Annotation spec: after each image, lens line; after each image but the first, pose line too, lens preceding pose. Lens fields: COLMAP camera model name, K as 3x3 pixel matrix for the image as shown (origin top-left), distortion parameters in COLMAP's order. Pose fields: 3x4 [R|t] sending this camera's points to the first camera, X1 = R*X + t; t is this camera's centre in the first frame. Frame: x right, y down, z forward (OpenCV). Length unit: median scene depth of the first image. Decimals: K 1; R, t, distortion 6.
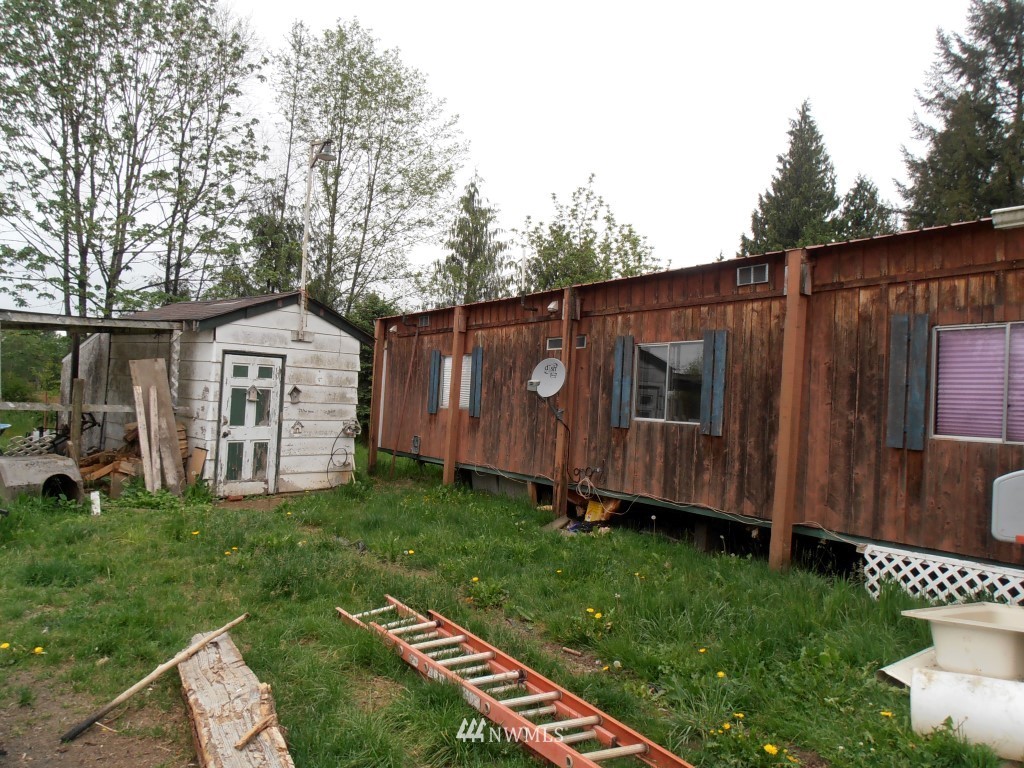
lens RADIAL K [[718.4, 0, 512.1], [0, 718.4, 382.9], [0, 0, 1]] dist [-0.000383, -0.000119]
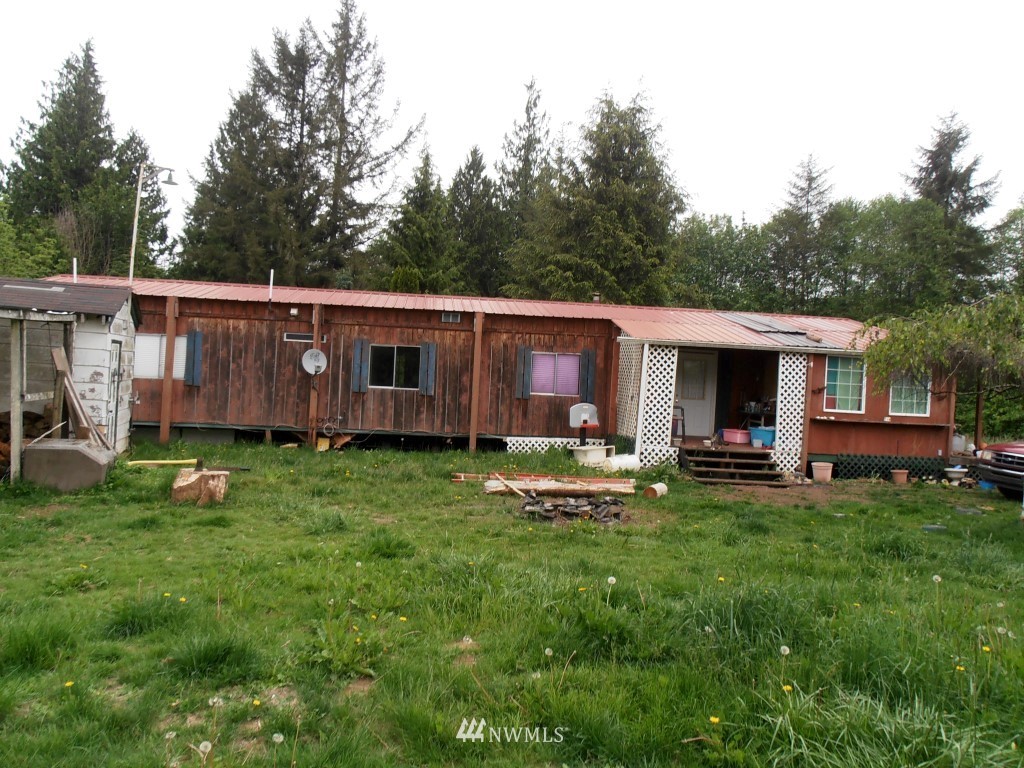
lens RADIAL K [[718.4, 0, 512.0], [0, 718.4, 384.4], [0, 0, 1]] dist [-0.000383, -0.000119]
pose [[0.506167, -0.031381, 0.861864, -1.313249], [-0.045337, 0.996988, 0.062927, -0.092407], [-0.861243, -0.070925, 0.503219, -0.203051]]
